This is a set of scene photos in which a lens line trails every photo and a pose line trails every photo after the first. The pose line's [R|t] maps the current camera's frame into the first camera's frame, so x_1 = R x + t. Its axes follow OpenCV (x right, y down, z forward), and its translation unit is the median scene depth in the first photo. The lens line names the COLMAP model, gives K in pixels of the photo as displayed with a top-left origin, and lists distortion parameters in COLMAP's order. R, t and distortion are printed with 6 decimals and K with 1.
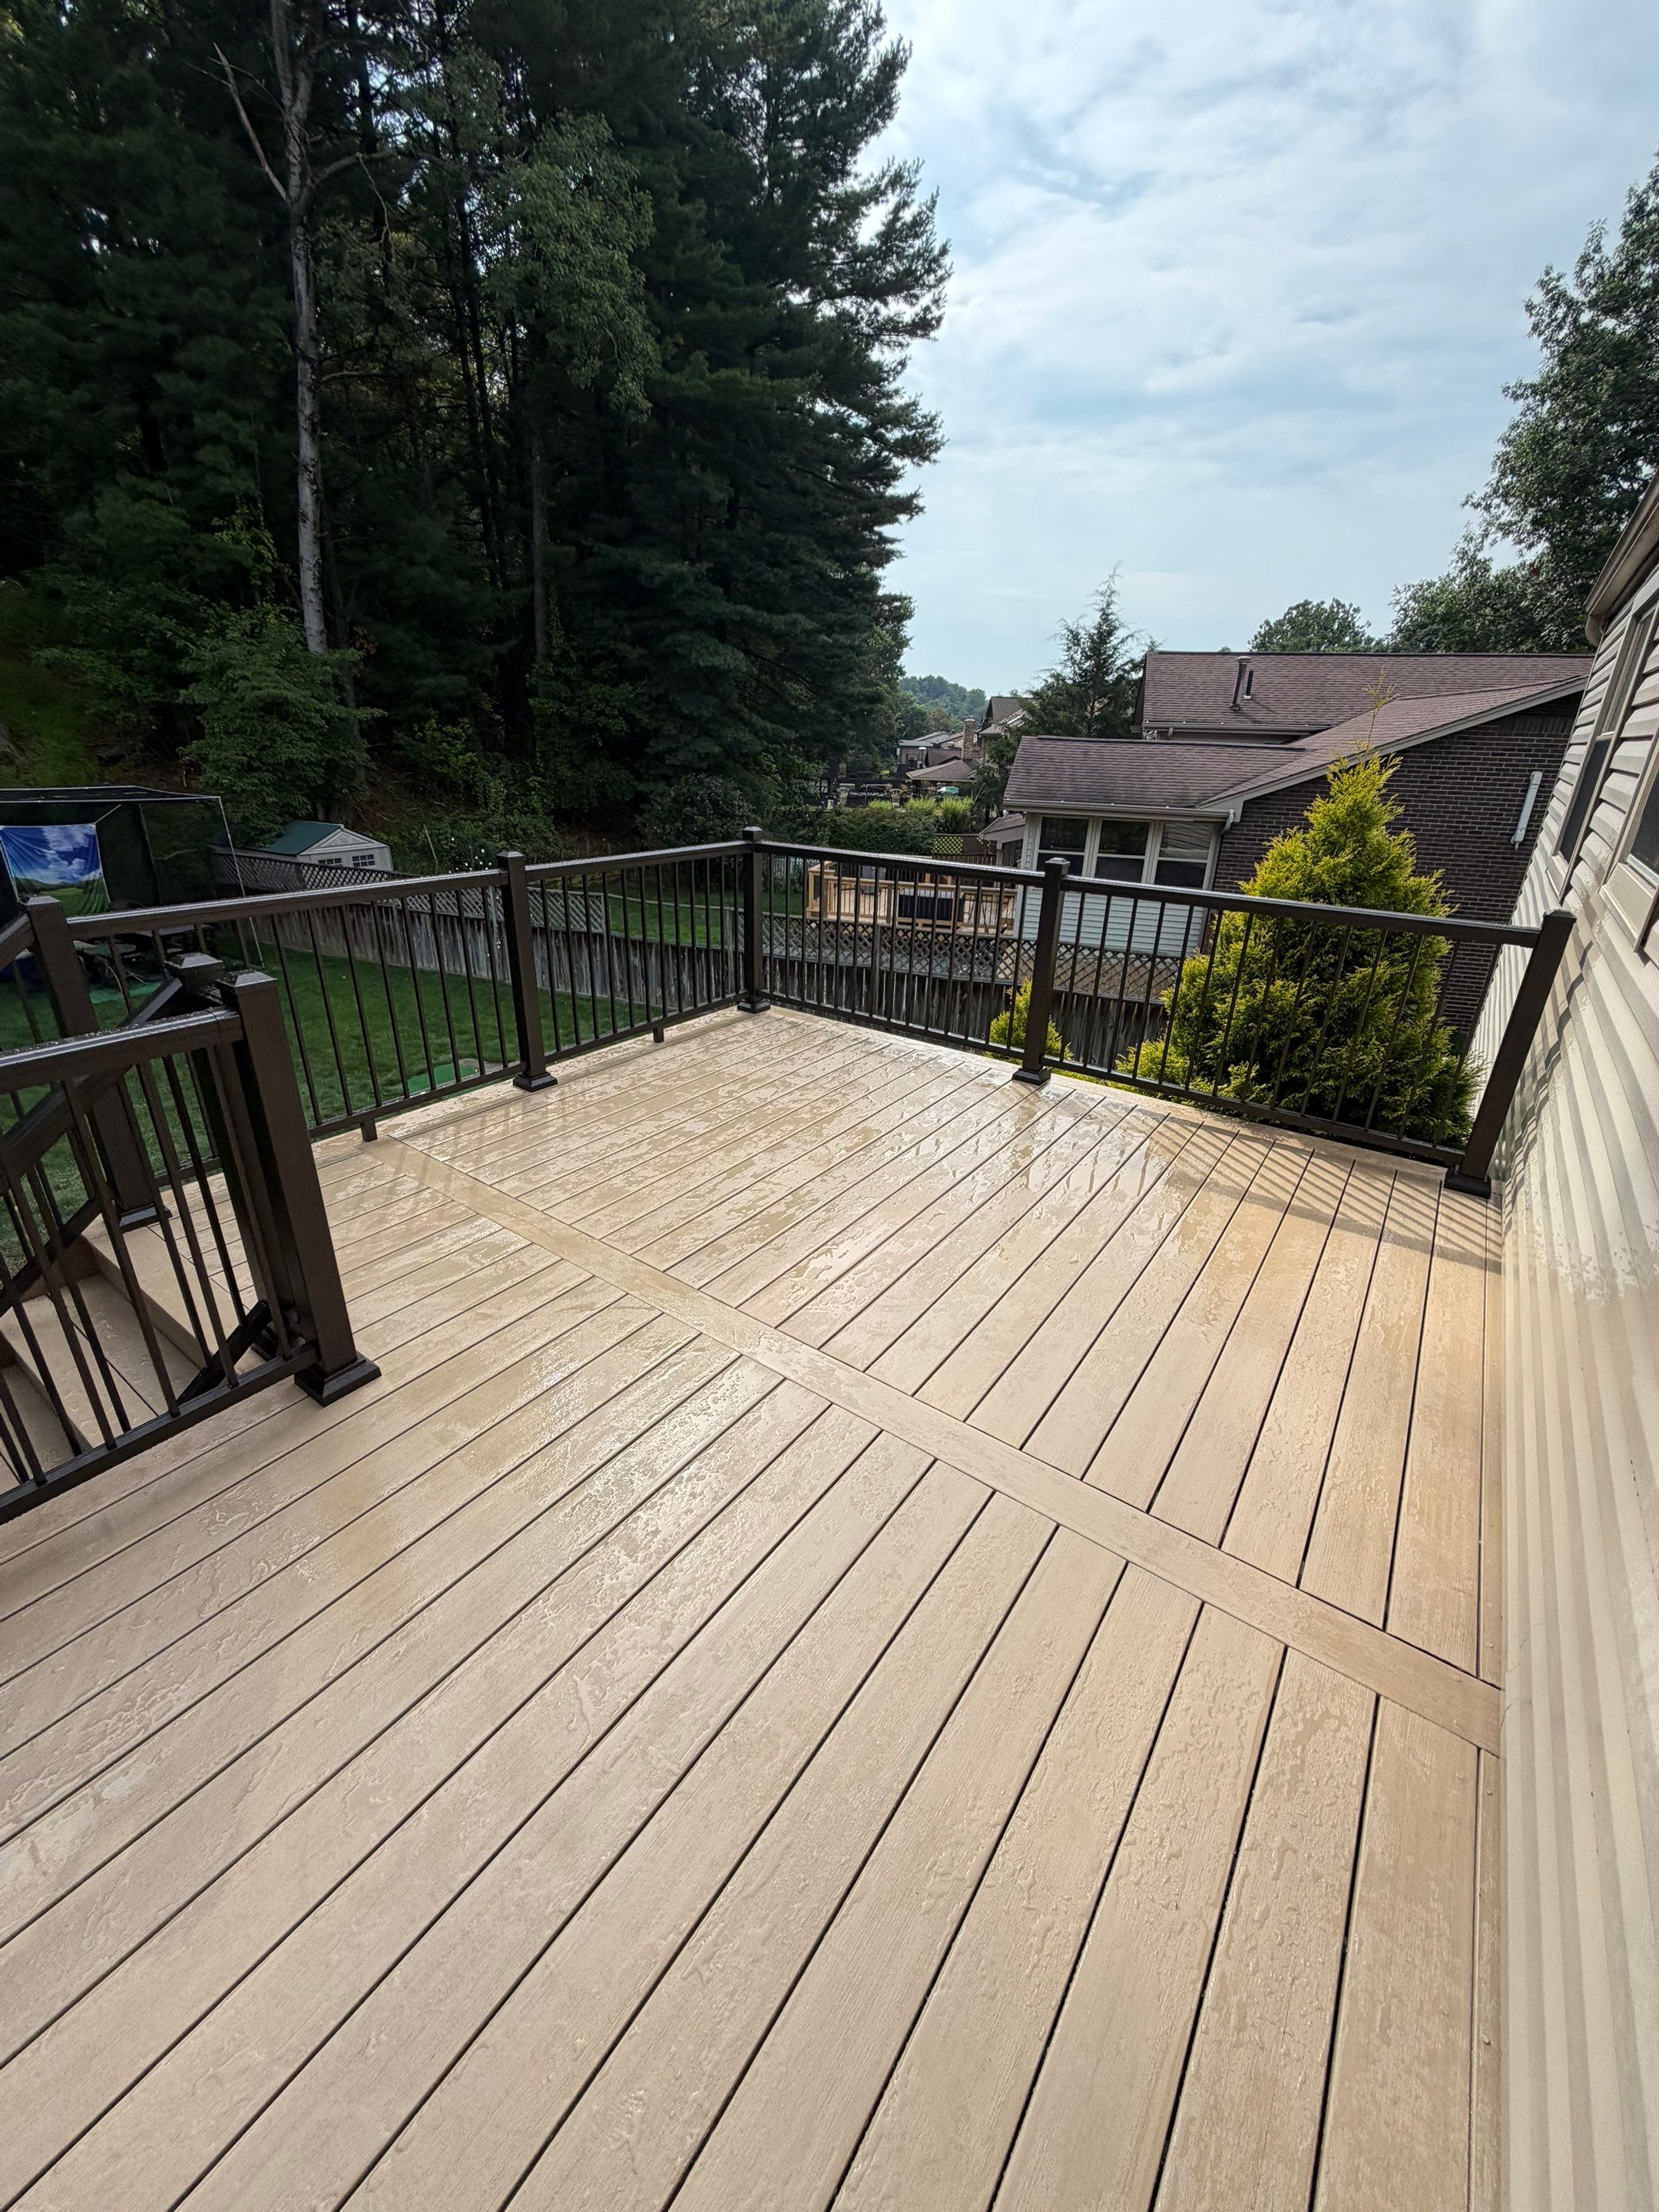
lens RADIAL K [[879.1, 0, 823.5], [0, 879.1, 1098.0], [0, 0, 1]] dist [-0.000659, -0.000431]
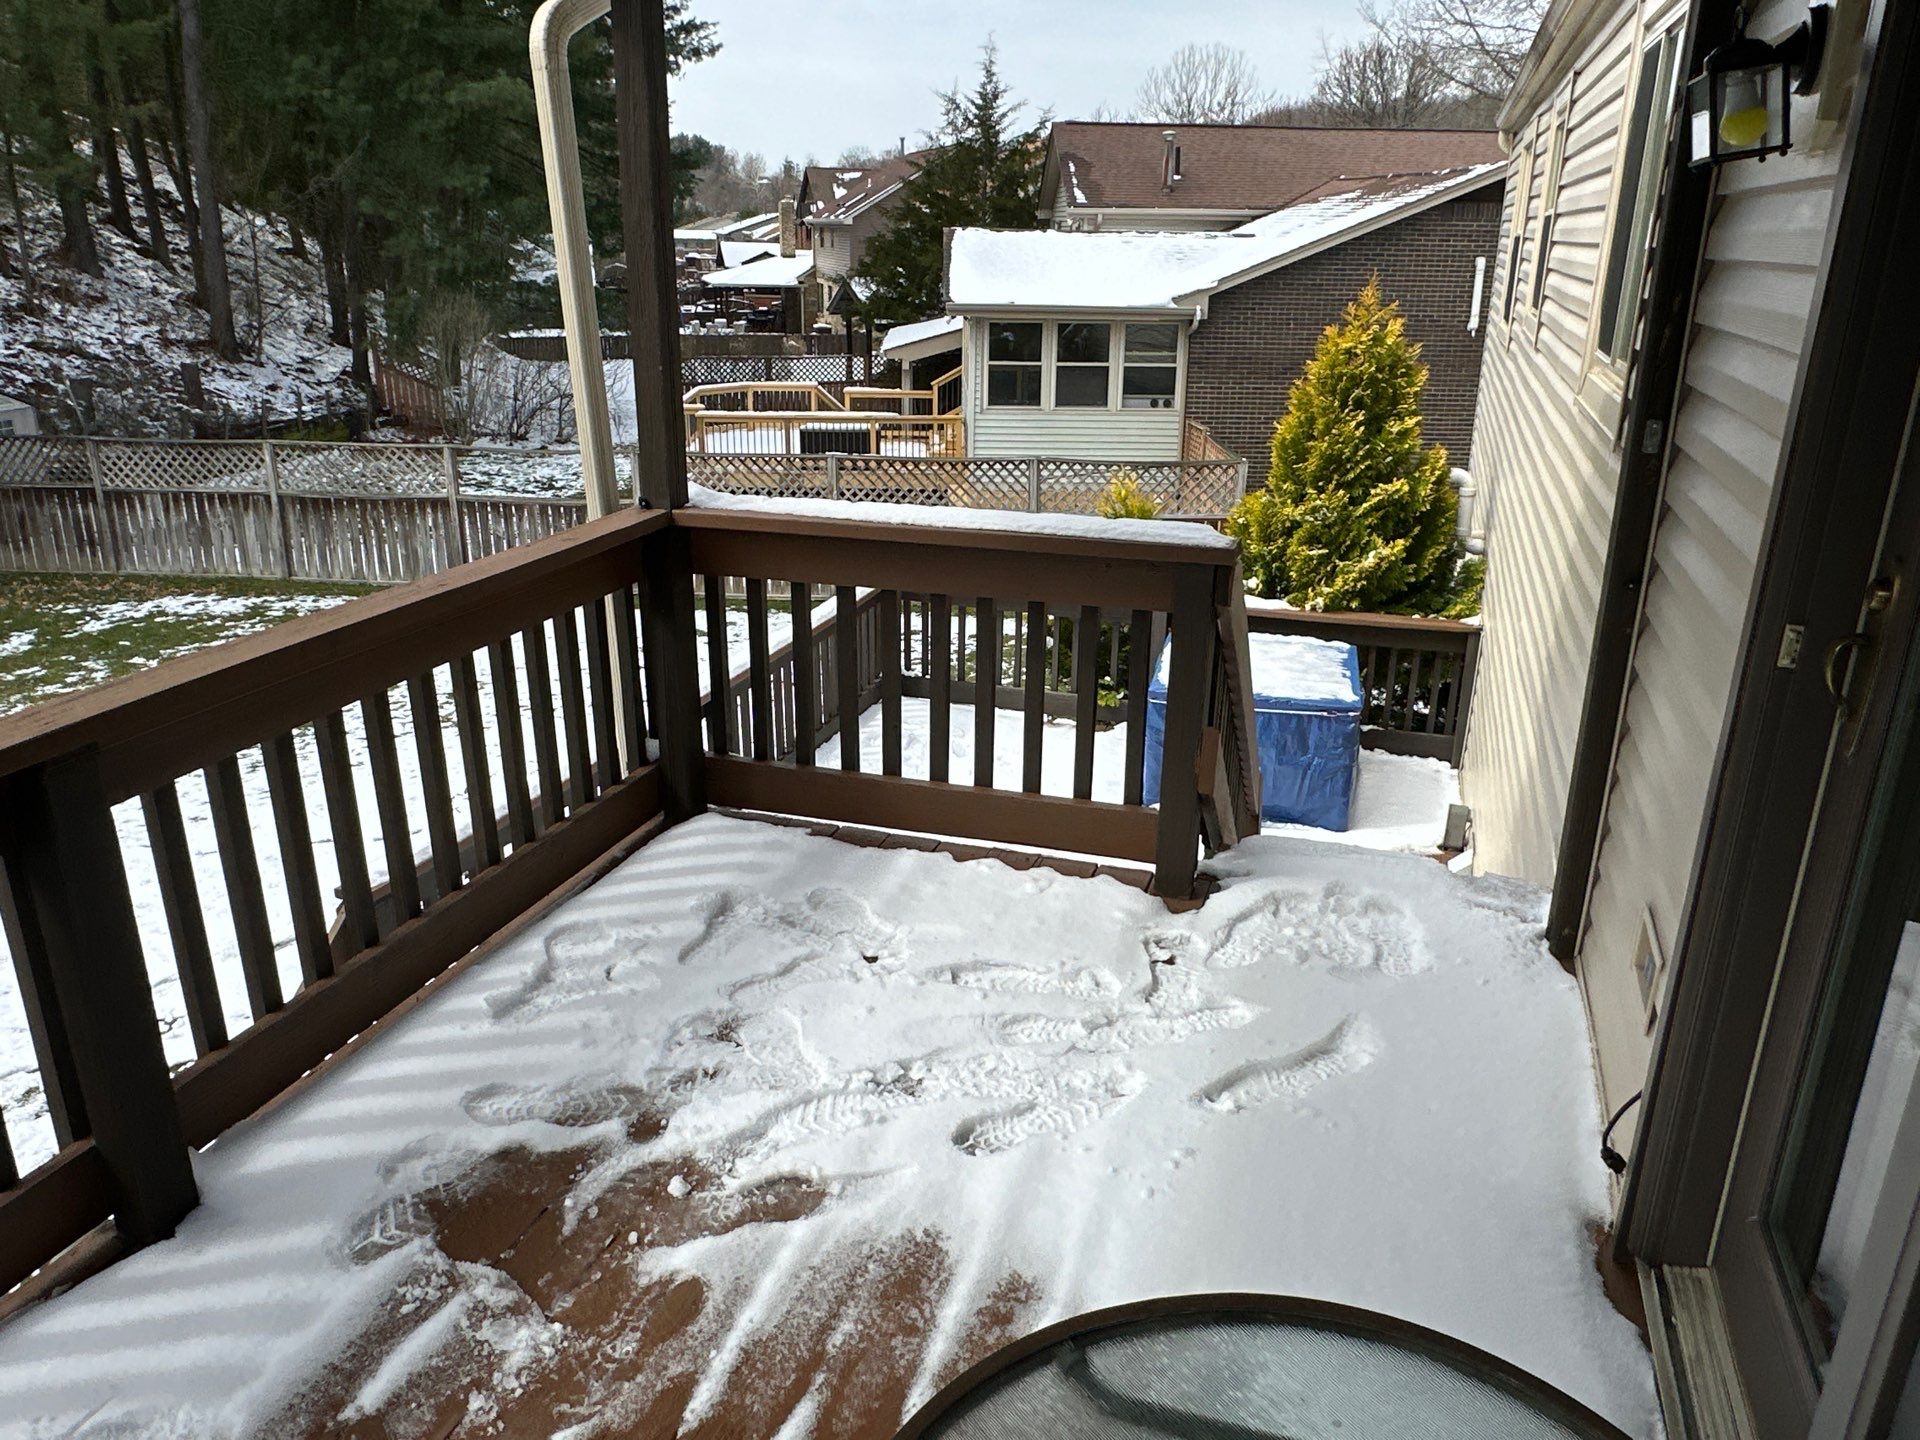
lens RADIAL K [[1355.0, 0, 955.1], [0, 1355.0, 677.4], [0, 0, 1]] dist [-0.004307, -0.004726]
pose [[0.956421, -0.107982, 0.271289, -0.099056], [0.125805, 0.990837, -0.049135, 0.044408], [-0.263498, 0.081123, 0.961243, -0.122898]]
